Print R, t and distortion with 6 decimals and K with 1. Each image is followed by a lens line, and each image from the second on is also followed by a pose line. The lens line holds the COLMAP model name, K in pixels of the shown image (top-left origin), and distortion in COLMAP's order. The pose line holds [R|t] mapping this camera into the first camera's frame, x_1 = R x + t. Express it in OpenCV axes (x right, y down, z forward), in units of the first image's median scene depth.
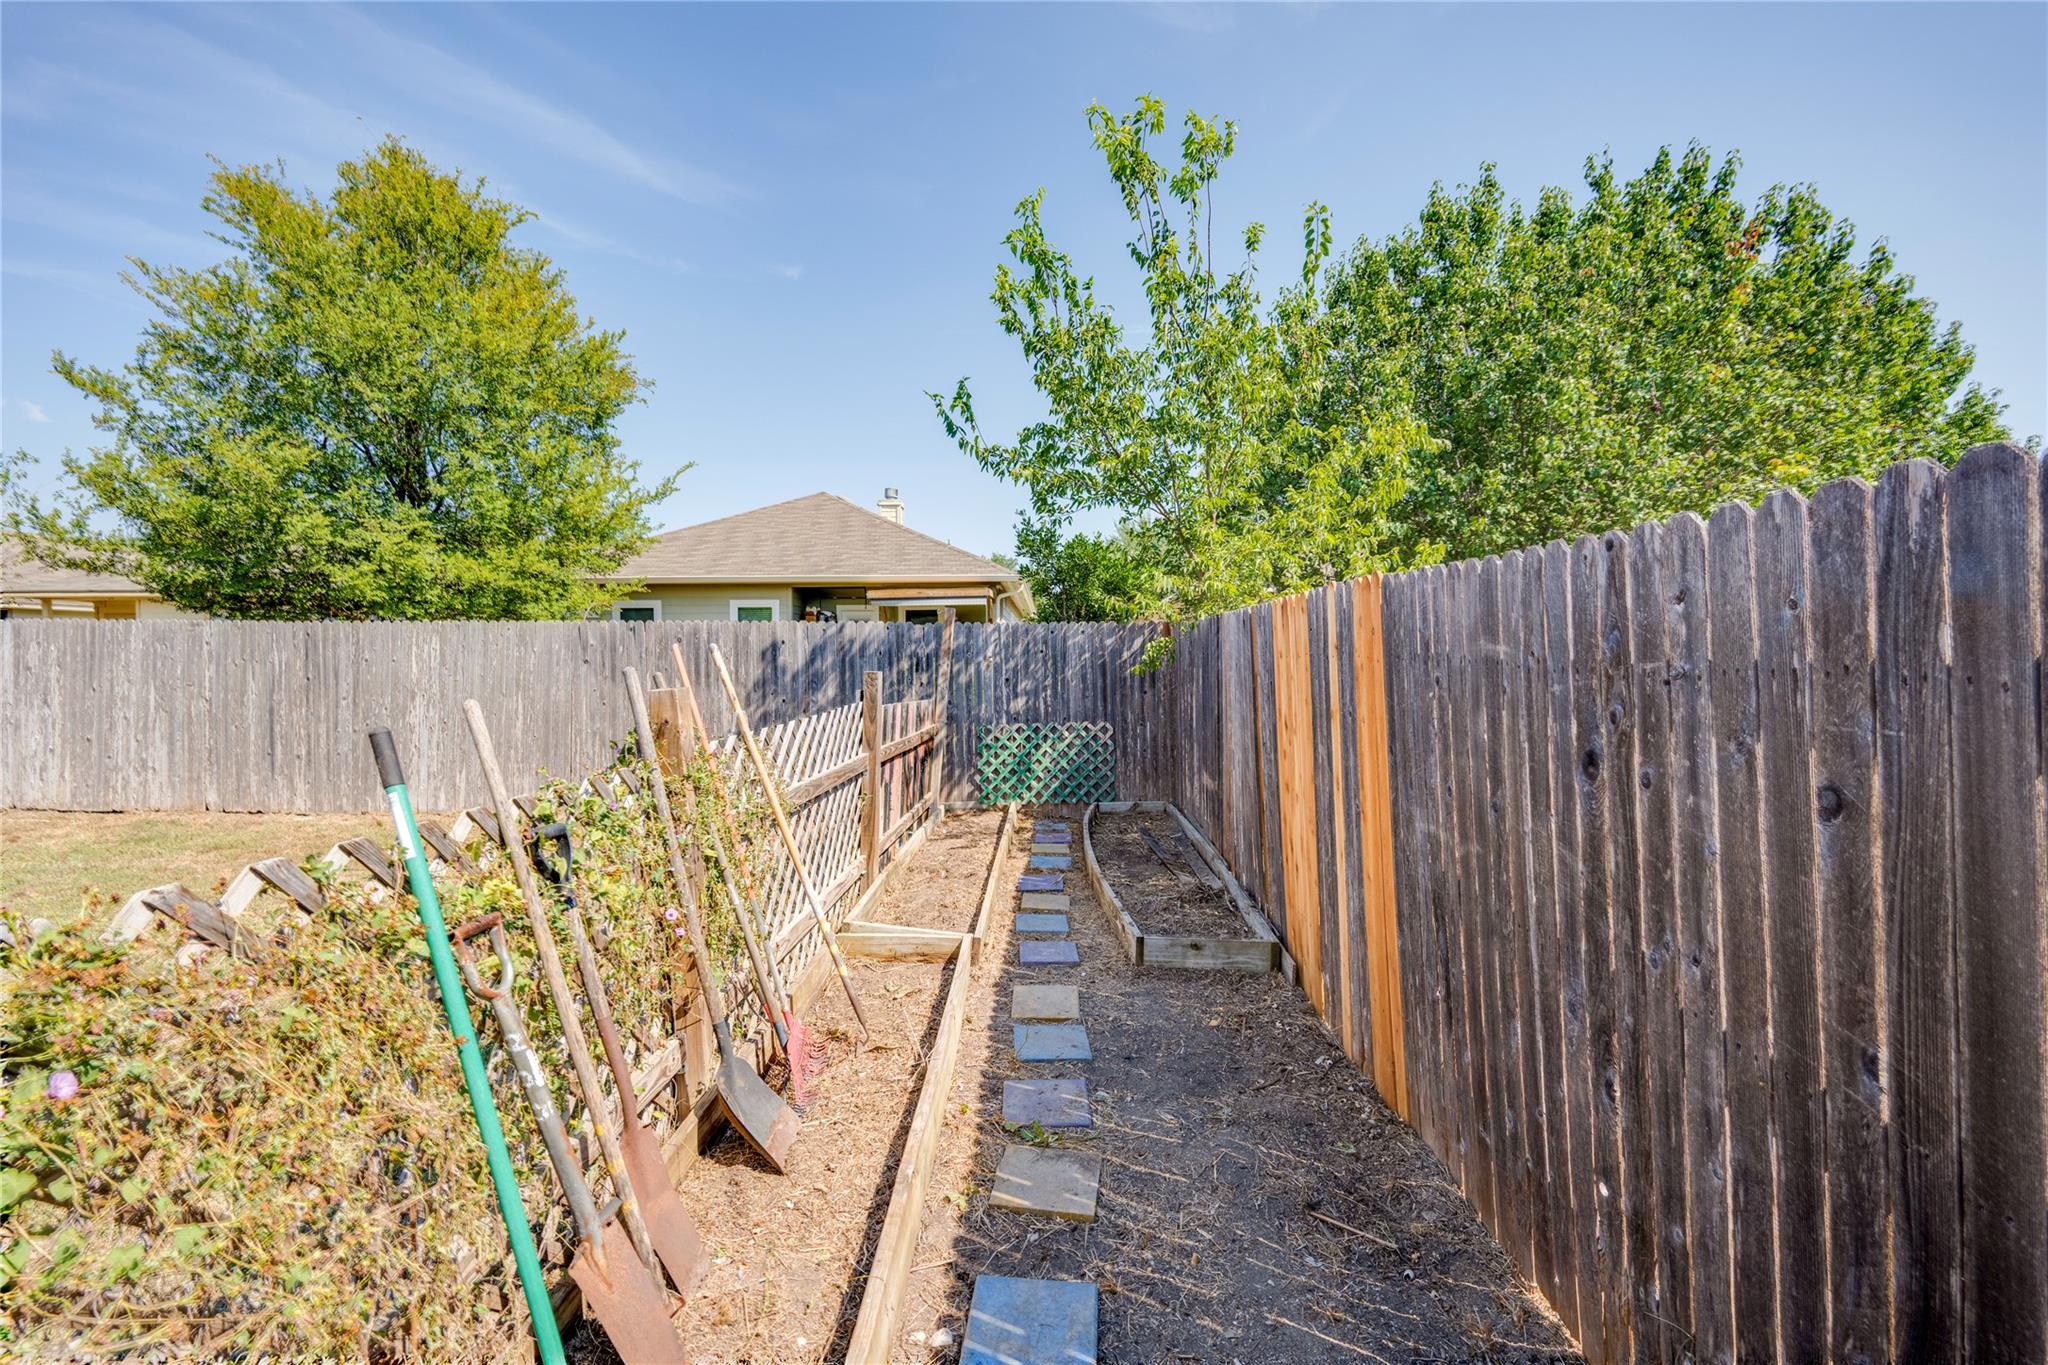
lens RADIAL K [[931.7, 0, 1023.2], [0, 931.7, 687.6], [0, 0, 1]] dist [0.001592, 0.000152]
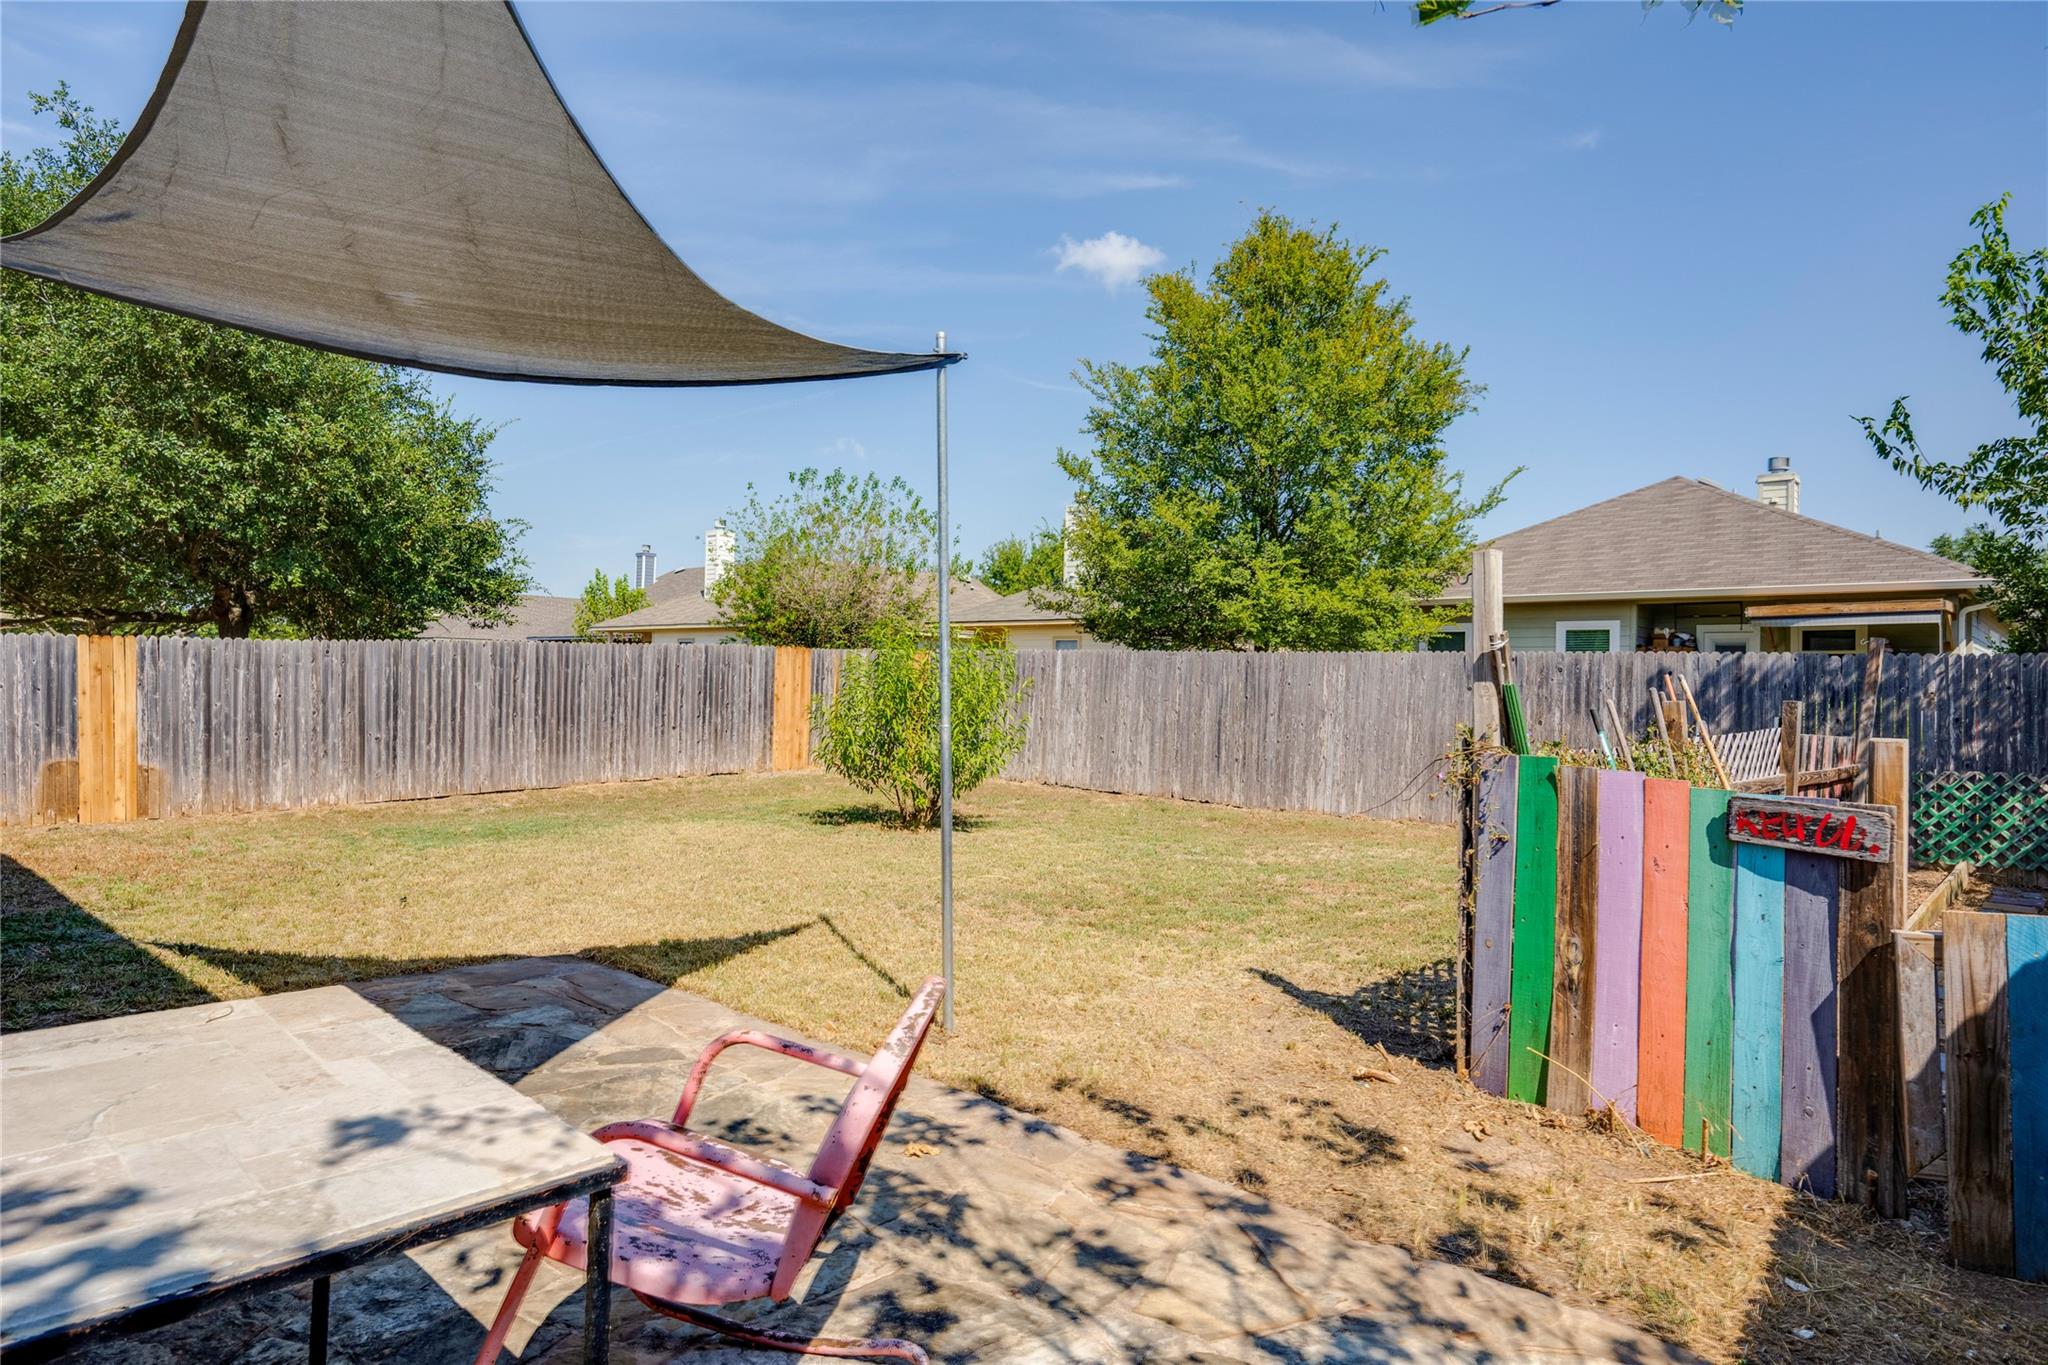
lens RADIAL K [[1153.9, 0, 1051.9], [0, 1153.9, 675.9], [0, 0, 1]] dist [-0.003048, 0.000018]
pose [[0.765568, 0.013598, -0.643211, 0.026720], [-0.041759, 0.998719, -0.028589, 0.016752], [0.641998, 0.048747, 0.765155, -0.357194]]
